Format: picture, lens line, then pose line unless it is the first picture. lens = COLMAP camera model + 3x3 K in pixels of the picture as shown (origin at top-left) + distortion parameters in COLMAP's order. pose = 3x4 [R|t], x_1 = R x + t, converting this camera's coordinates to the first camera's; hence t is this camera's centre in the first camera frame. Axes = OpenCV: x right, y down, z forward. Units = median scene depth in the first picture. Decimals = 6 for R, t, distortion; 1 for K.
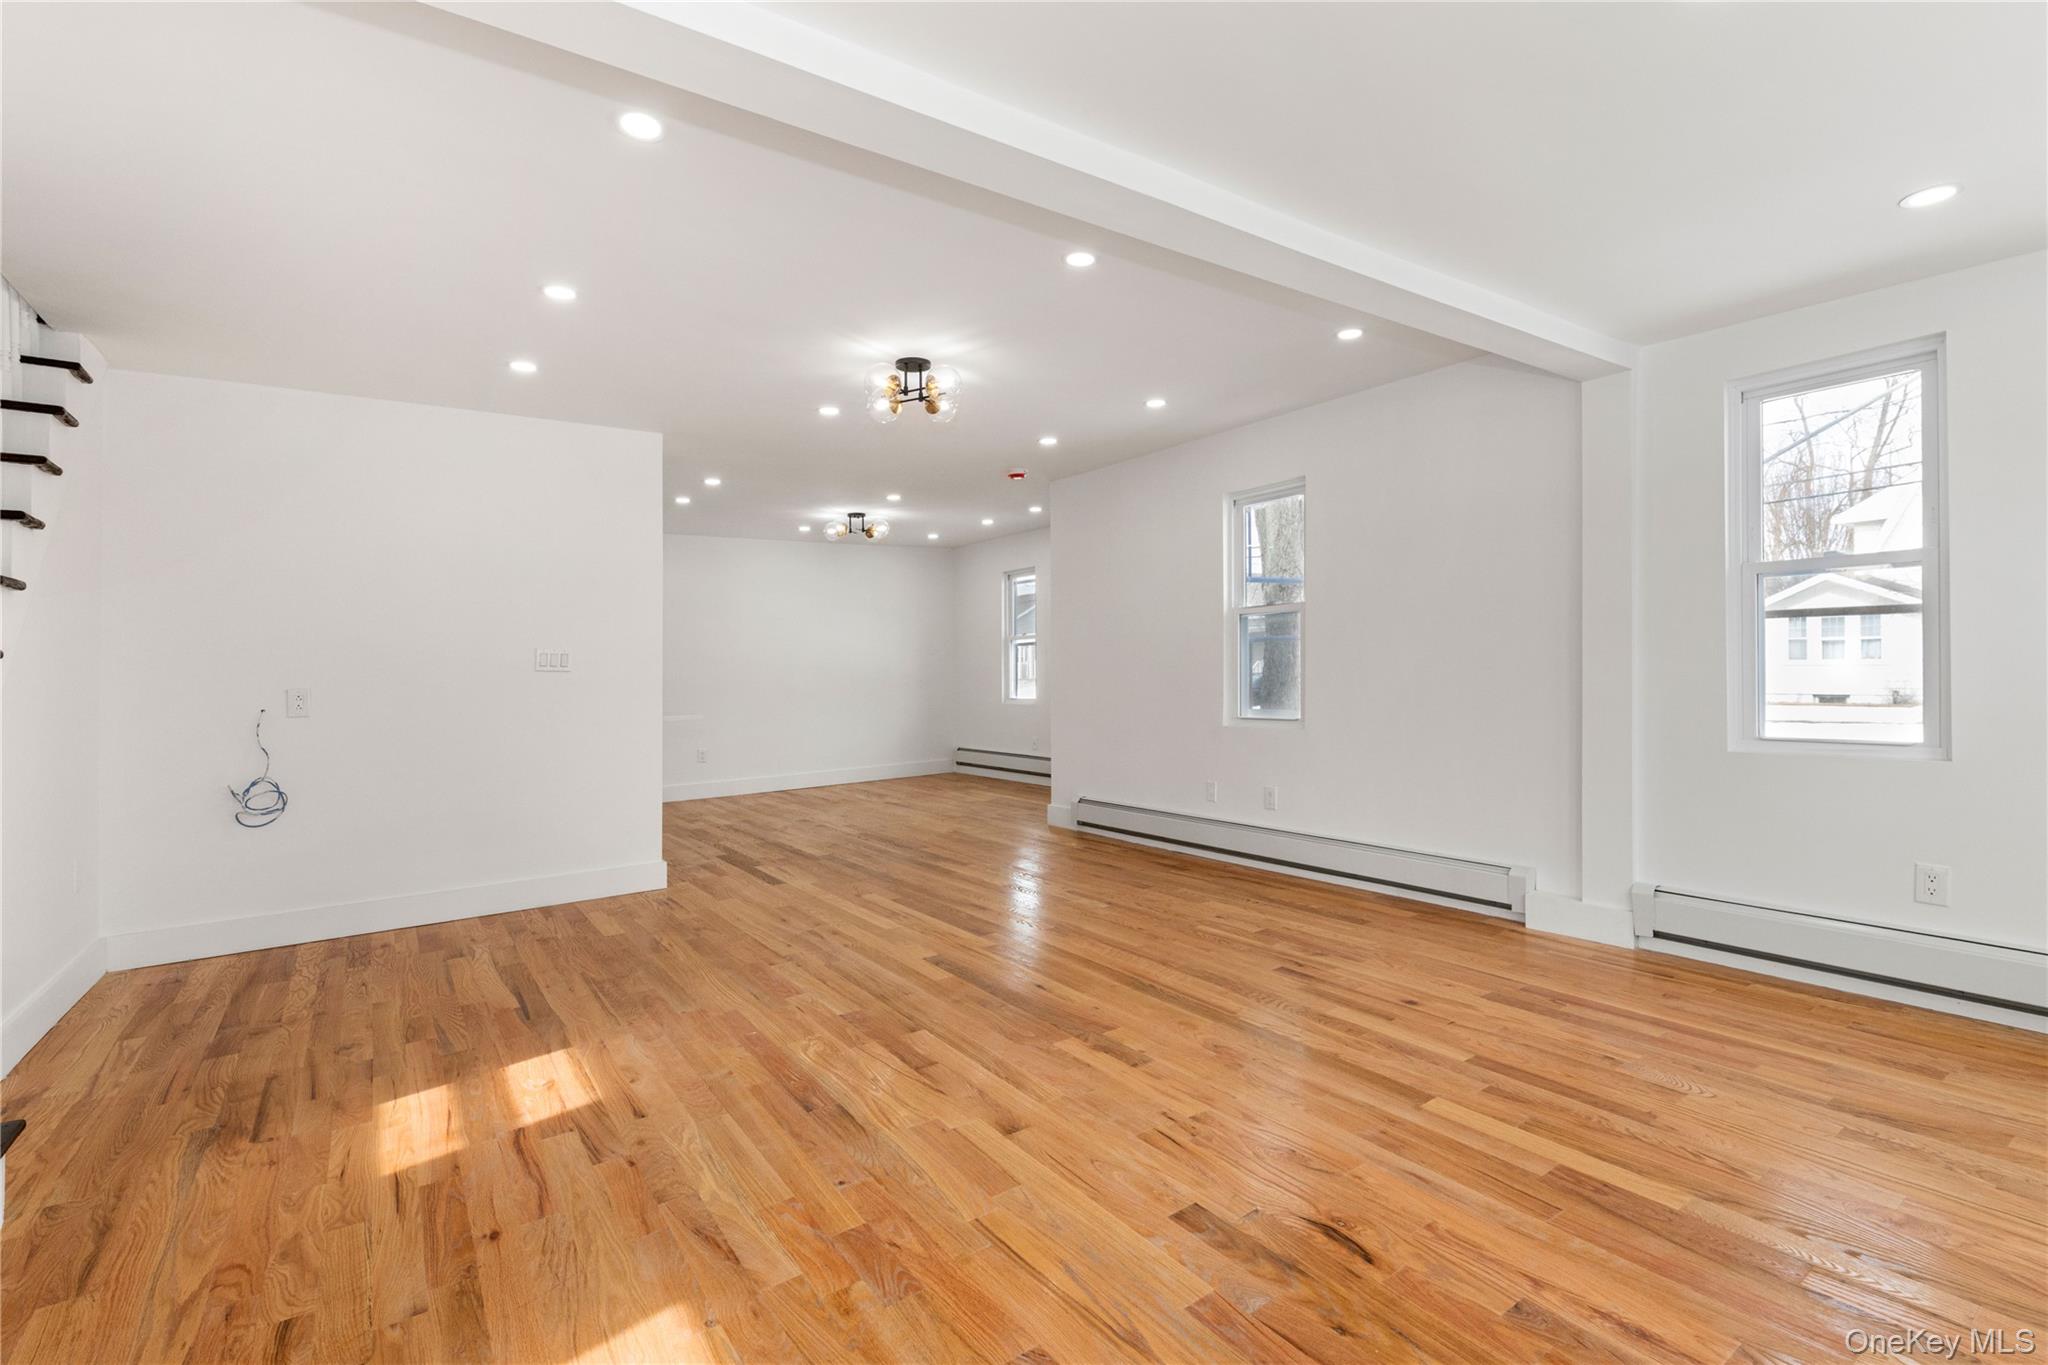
lens RADIAL K [[913.3, 0, 1062.9], [0, 913.3, 667.6], [0, 0, 1]] dist [0.003002, -0.000147]
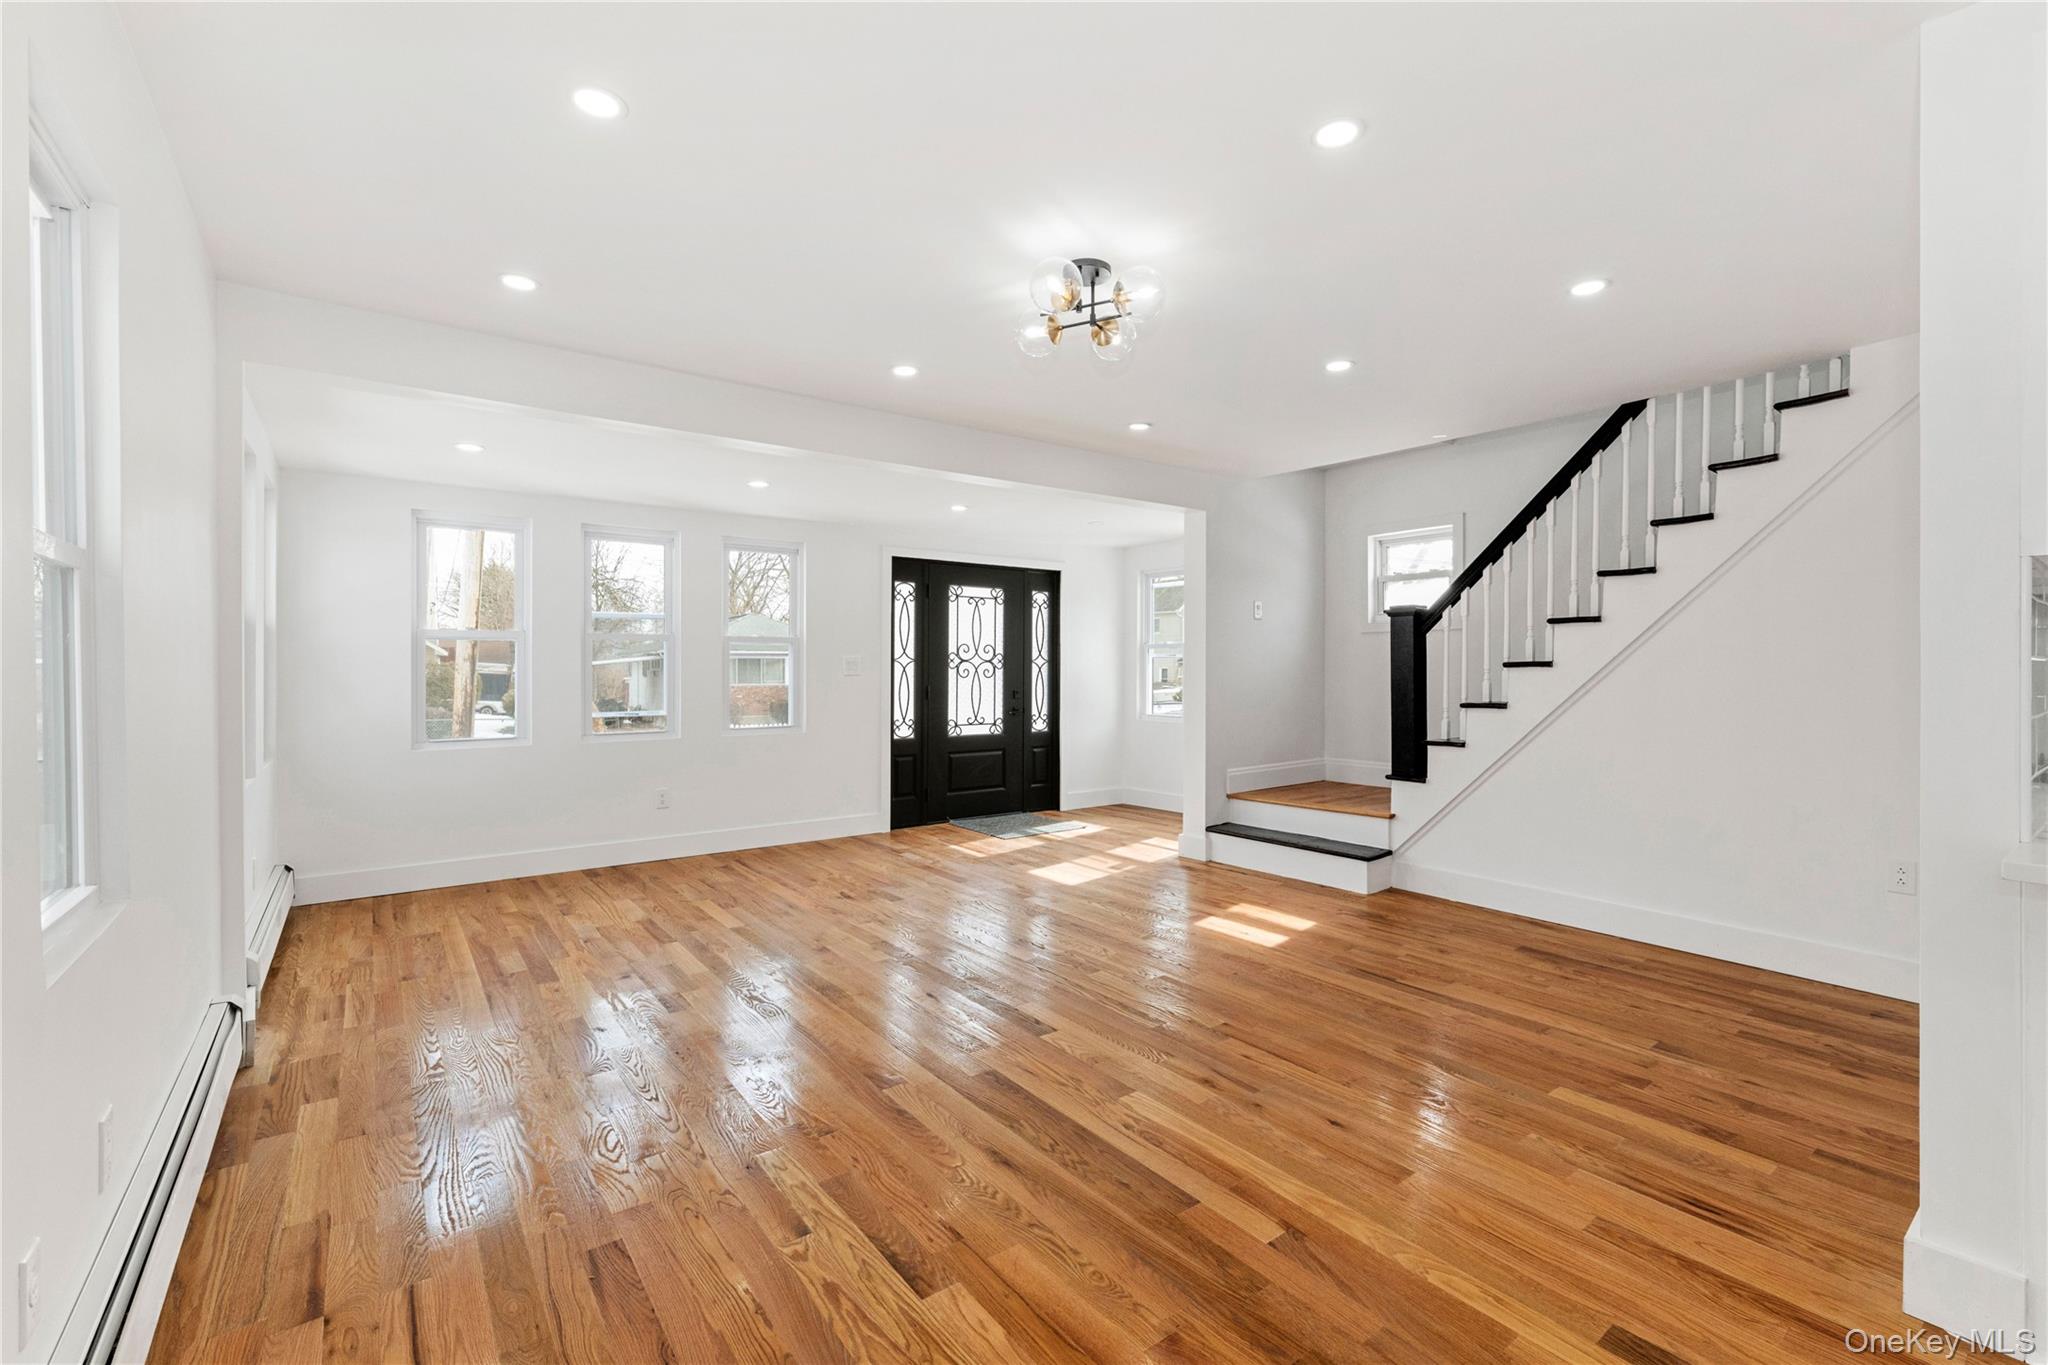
lens RADIAL K [[913.3, 0, 1062.9], [0, 913.3, 667.6], [0, 0, 1]] dist [0.003002, -0.000147]
pose [[-0.999292, 0.025553, -0.027626, -0.191440], [0.025536, 0.999673, 0.000946, -0.029369], [0.027641, 0.000240, -0.999618, 2.460503]]
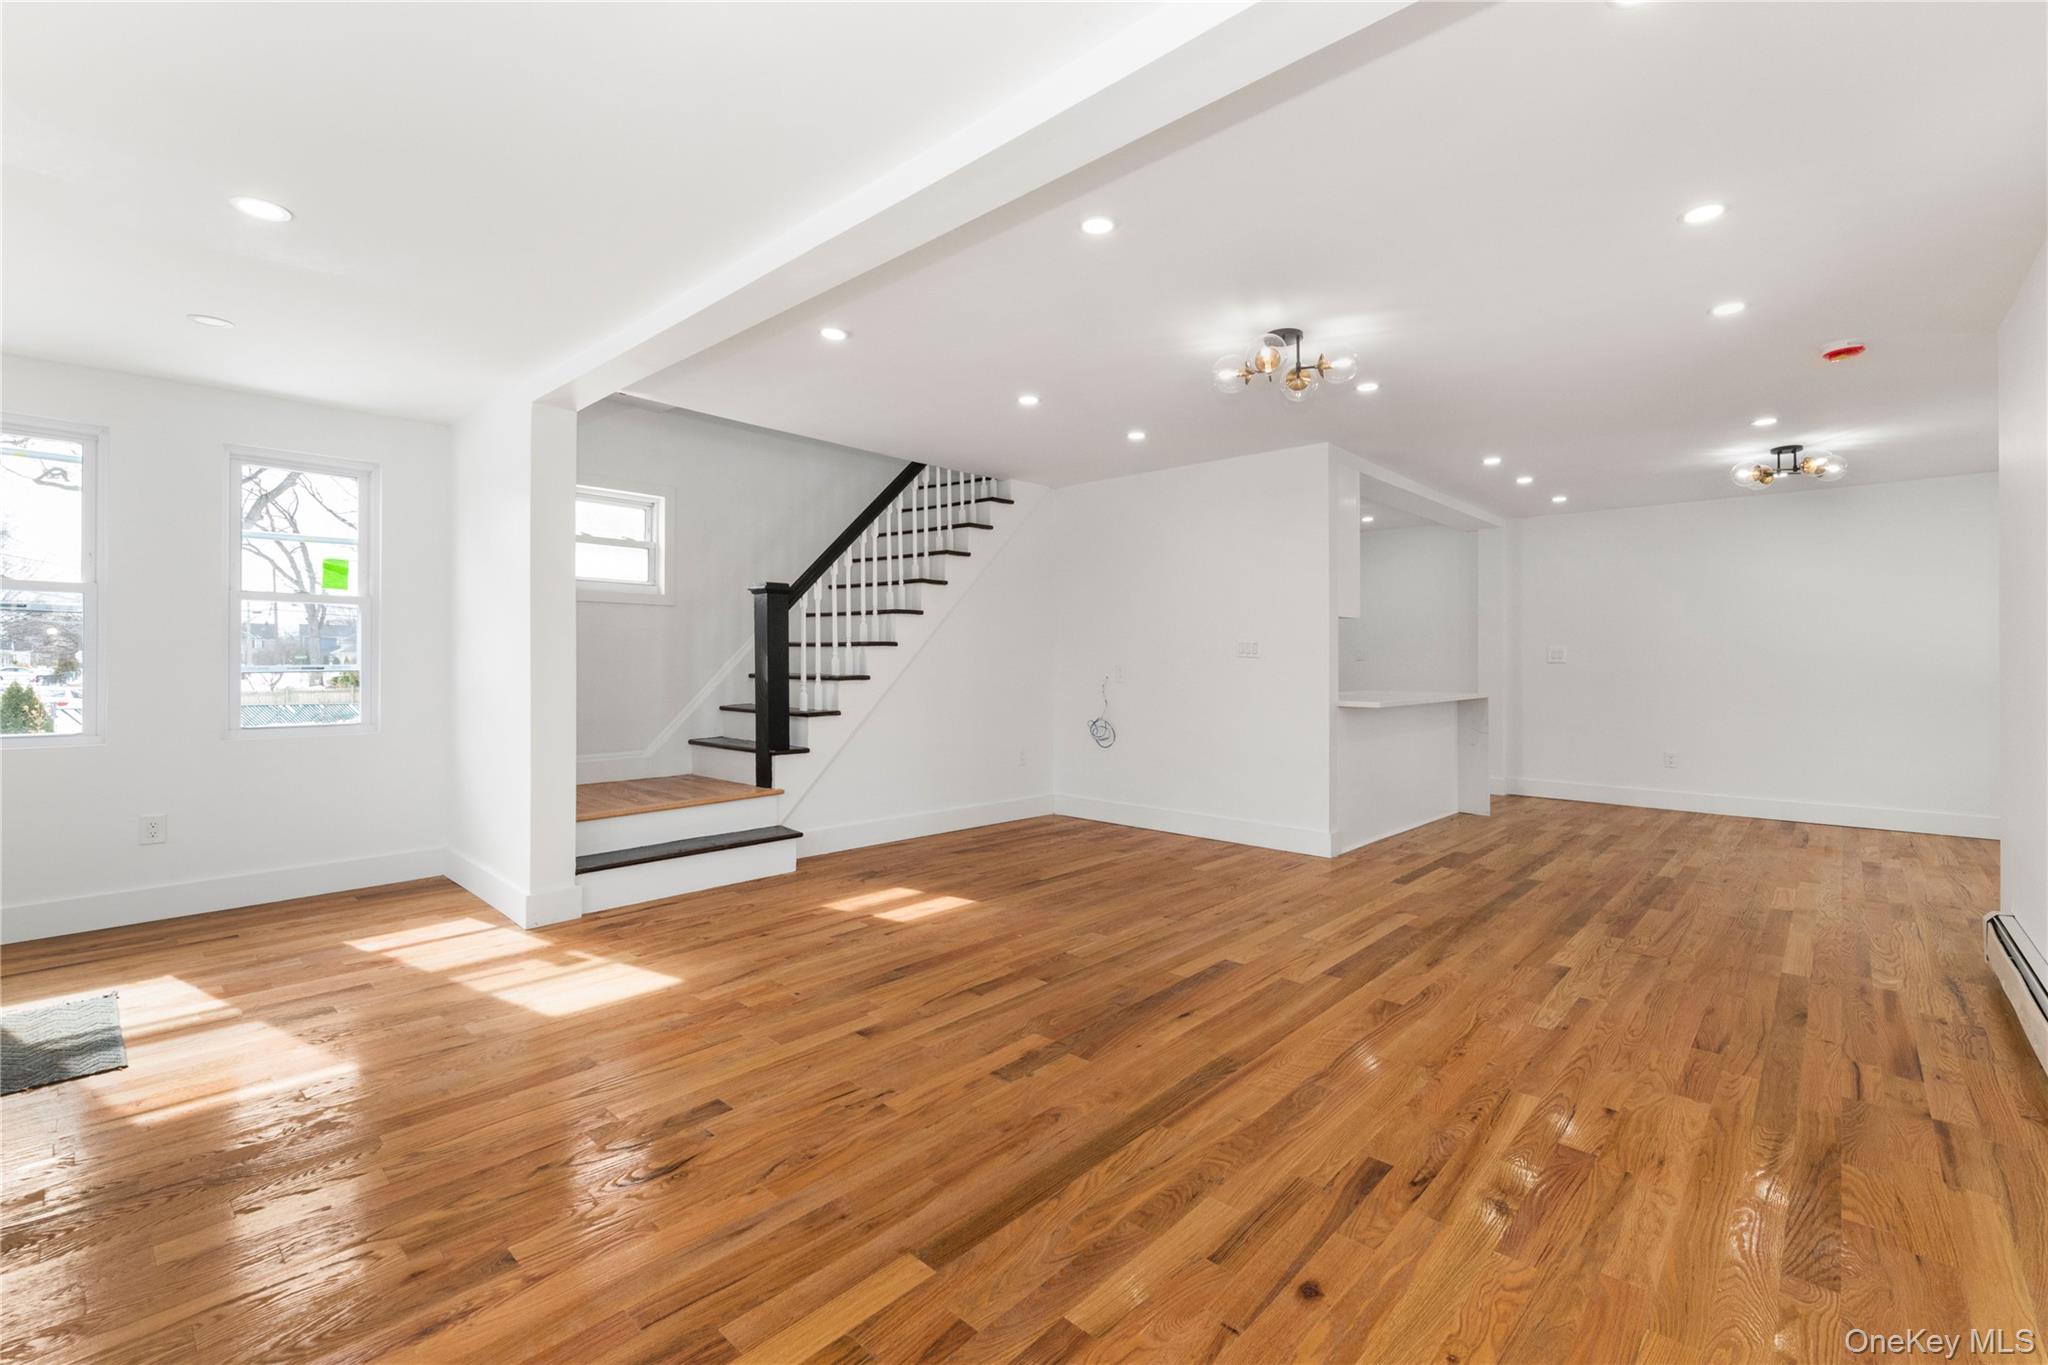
lens RADIAL K [[883.4, 0, 1043.3], [0, 883.4, 660.4], [0, 0, 1]] dist [0.002633, -0.000369]
pose [[0.211084, 0.024789, -0.977154, 0.950531], [-0.012818, 0.999663, 0.022591, -0.025429], [0.977384, 0.007756, 0.211330, 0.806496]]
